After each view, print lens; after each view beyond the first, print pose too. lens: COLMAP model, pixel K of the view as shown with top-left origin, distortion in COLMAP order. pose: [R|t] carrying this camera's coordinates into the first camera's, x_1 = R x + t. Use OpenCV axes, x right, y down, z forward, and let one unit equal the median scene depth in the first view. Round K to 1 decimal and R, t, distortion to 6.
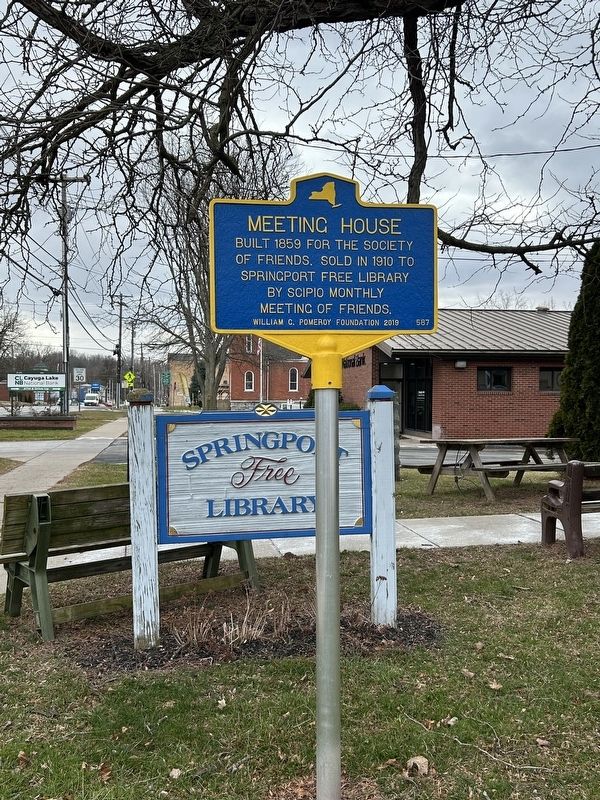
lens RADIAL K [[820.7, 0, 293.4], [0, 820.7, 399.7], [0, 0, 1]] dist [0.138557, 0.000000]
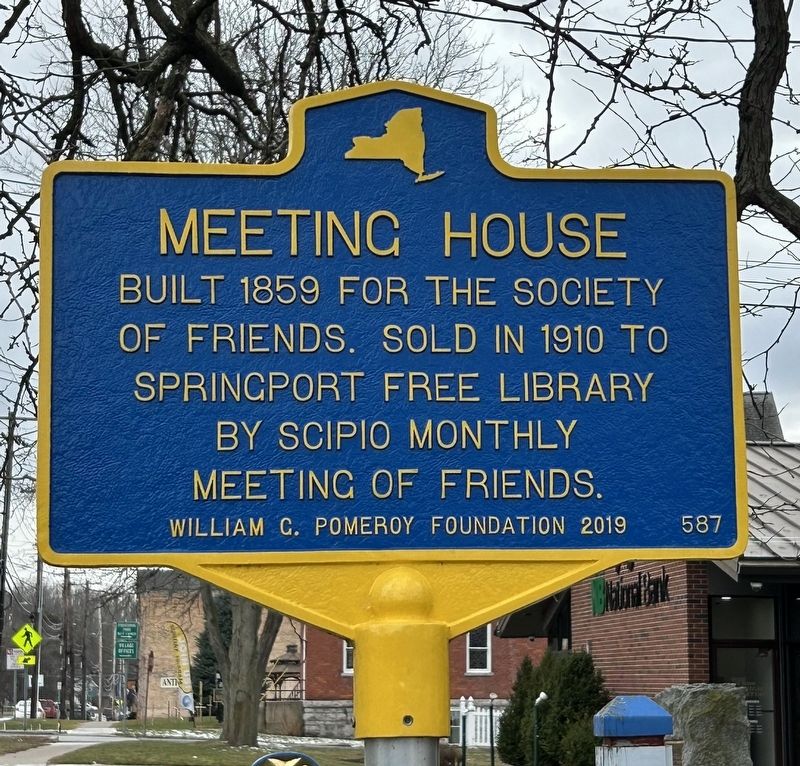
lens RADIAL K [[2248.4, 0, 402.7], [0, 2248.4, 382.1], [0, 0, 1]] dist [0.220275, 0.000000]
pose [[0.999400, -0.010587, -0.032993, 0.070528], [0.005929, 0.990388, -0.138189, -0.027442], [0.034139, 0.137911, 0.989856, 0.115150]]
